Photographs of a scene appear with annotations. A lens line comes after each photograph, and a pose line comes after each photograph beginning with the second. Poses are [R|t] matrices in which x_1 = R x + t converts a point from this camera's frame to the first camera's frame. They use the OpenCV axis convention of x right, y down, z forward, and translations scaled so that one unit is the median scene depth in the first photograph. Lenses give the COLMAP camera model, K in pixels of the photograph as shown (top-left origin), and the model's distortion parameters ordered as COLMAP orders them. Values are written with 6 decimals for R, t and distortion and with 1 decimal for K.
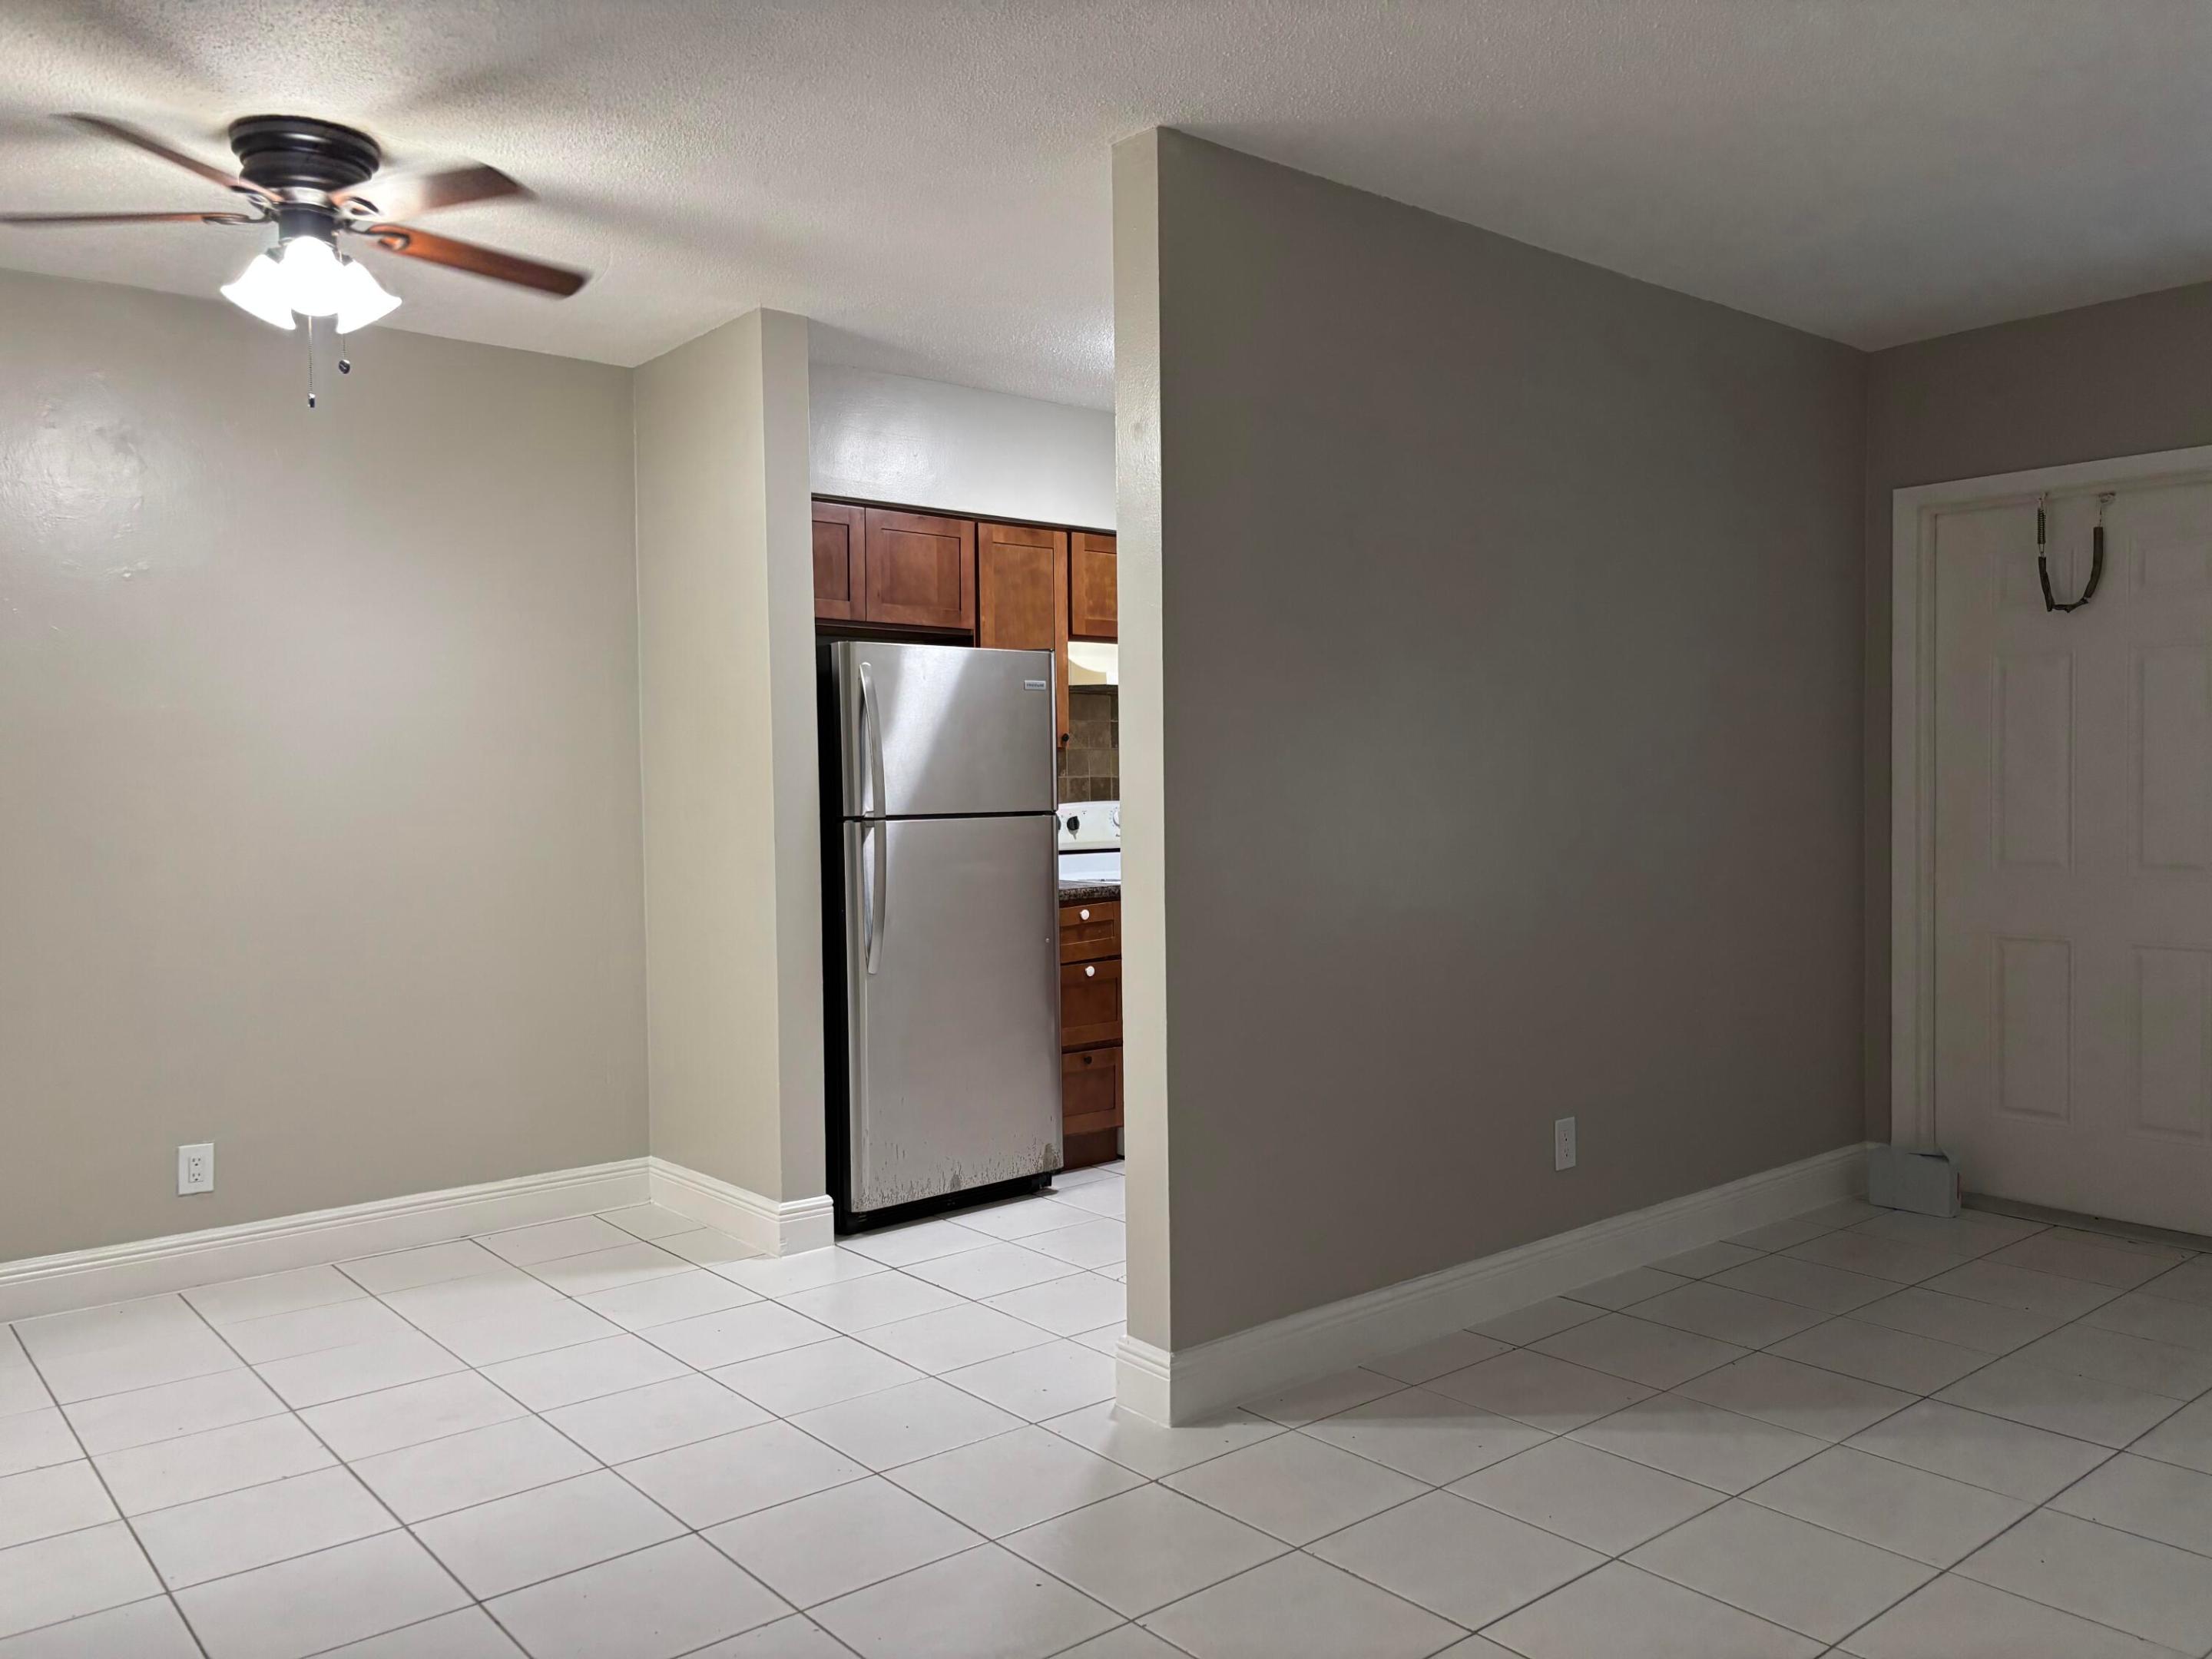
lens RADIAL K [[1661.9, 0, 1113.0], [0, 1661.9, 824.7], [0, 0, 1]] dist [0.018991, -0.034657]
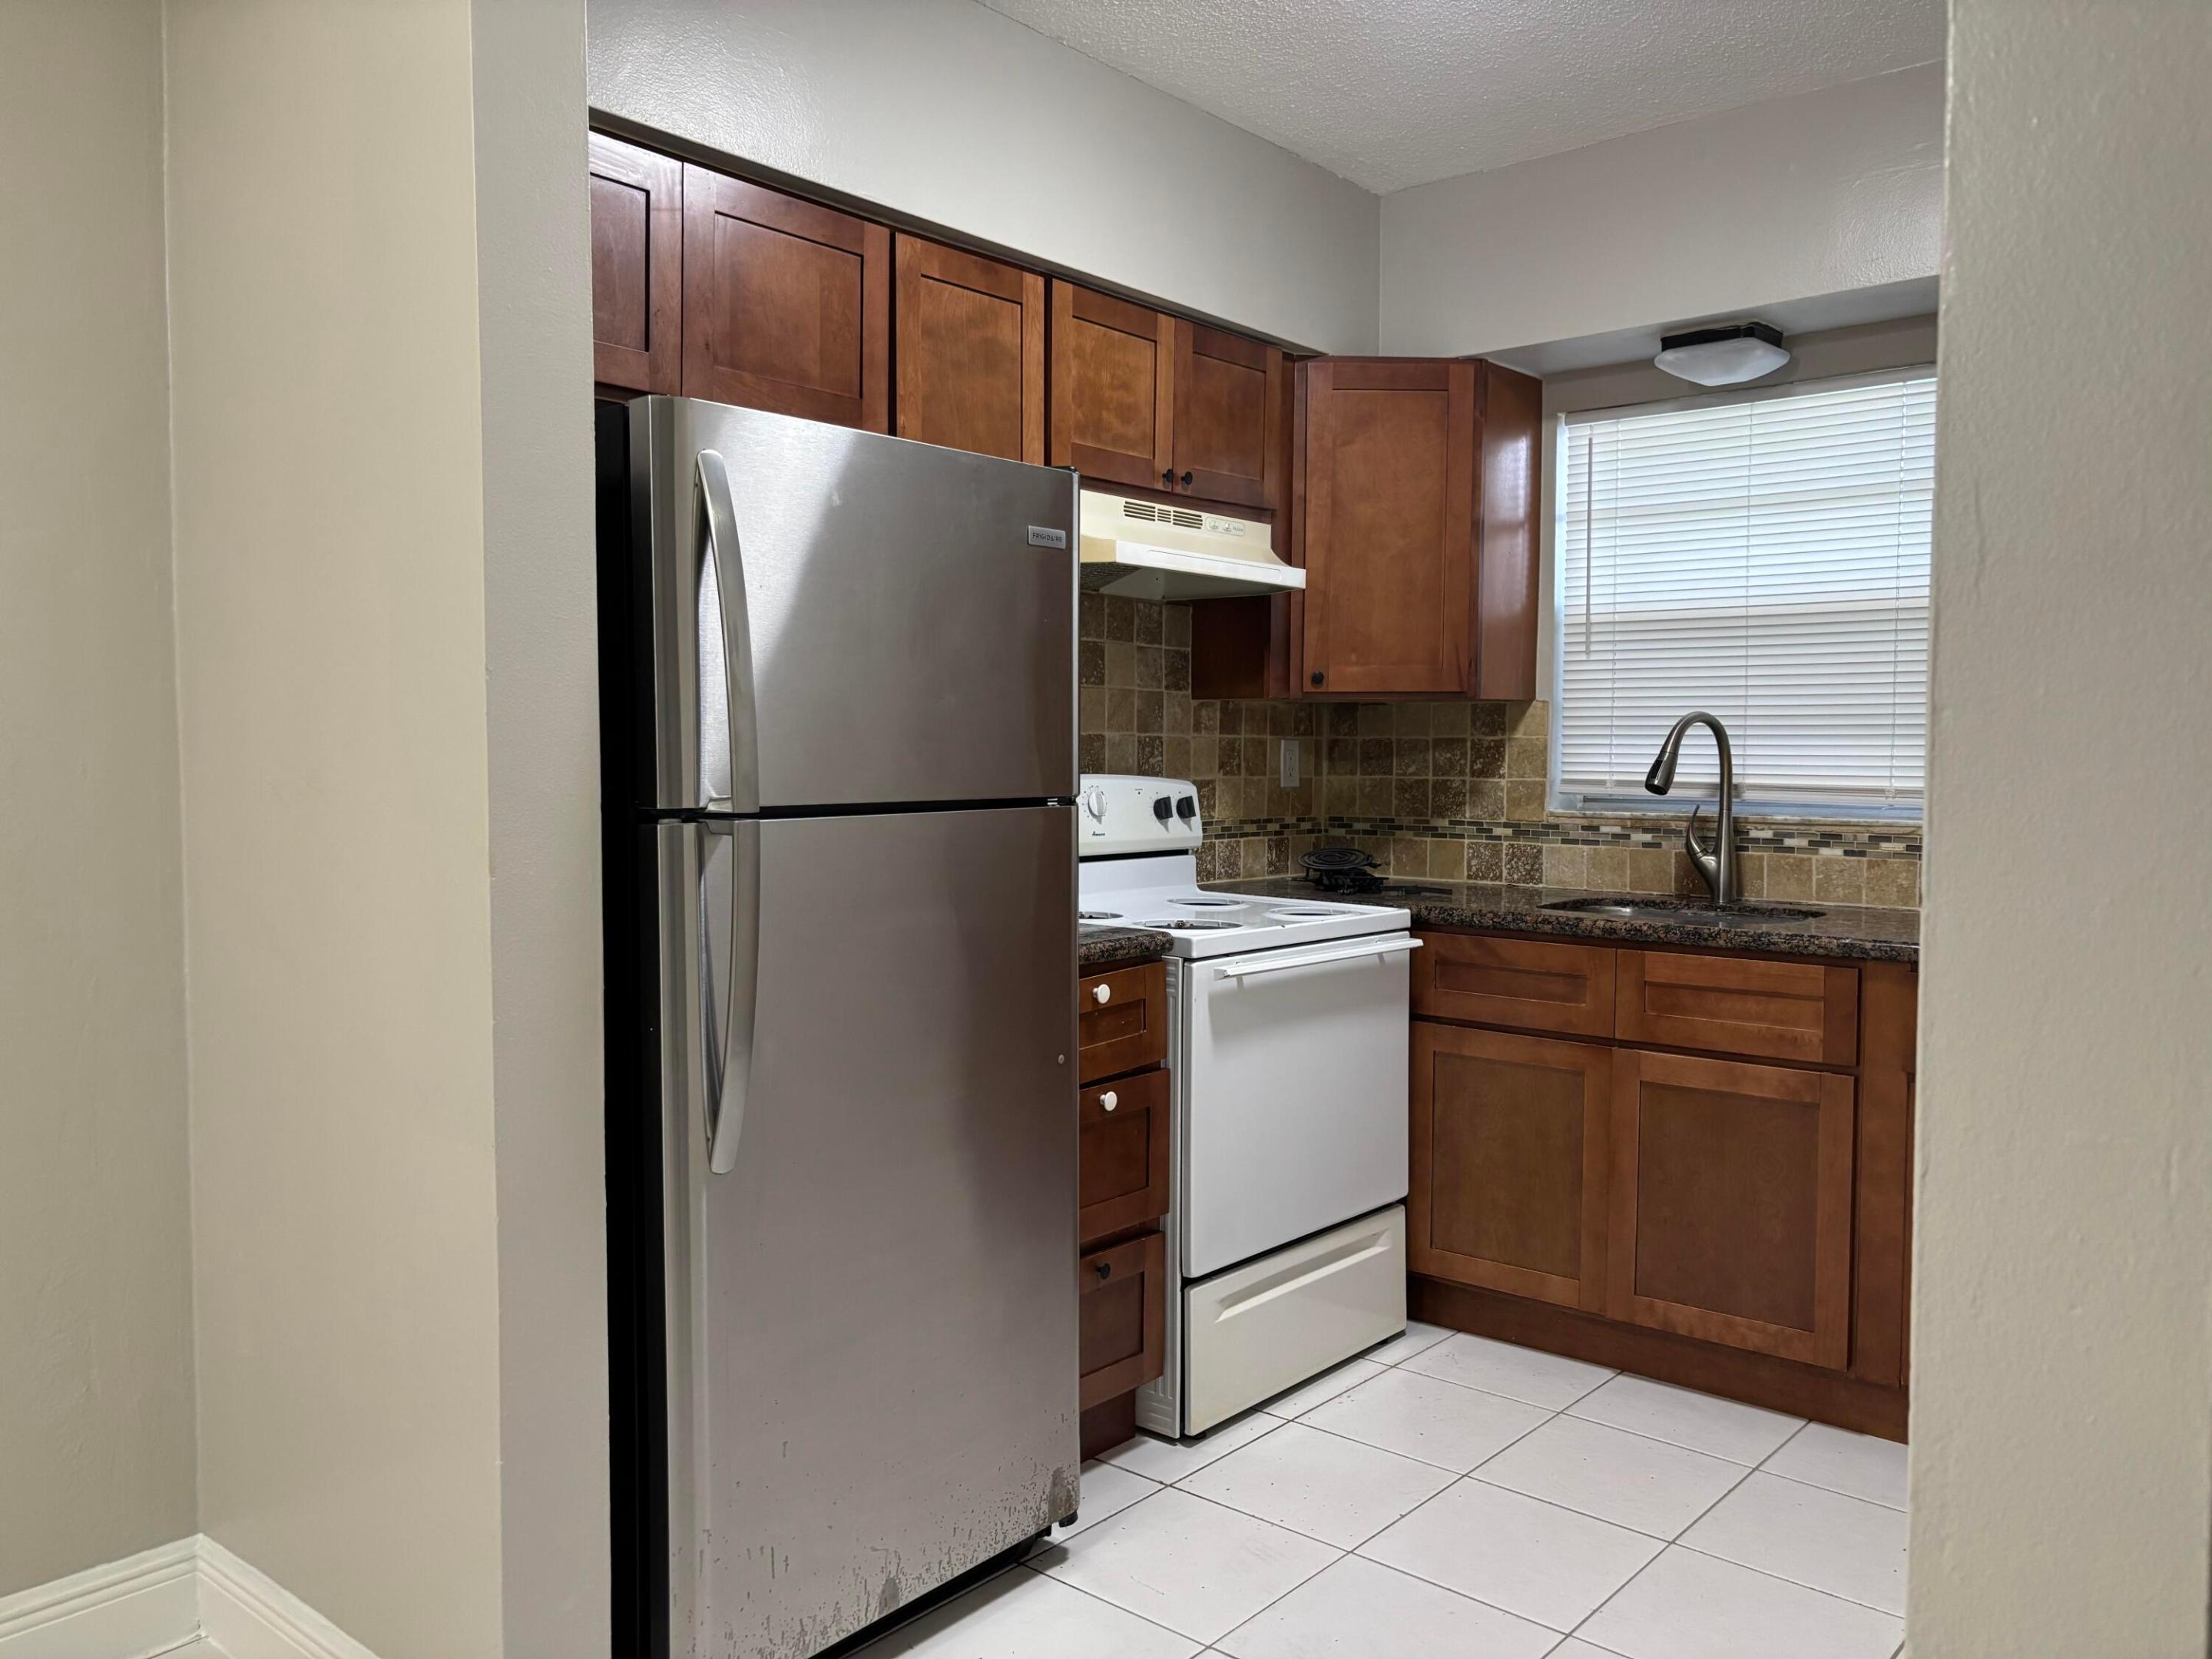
lens RADIAL K [[1661.9, 0, 1095.2], [0, 1661.9, 837.6], [0, 0, 1]] dist [0.018991, -0.034657]
pose [[0.986838, 0.010233, 0.161388, -0.103602], [-0.015549, 0.999376, 0.031707, -0.011320], [-0.160963, -0.033799, 0.986382, 0.483908]]
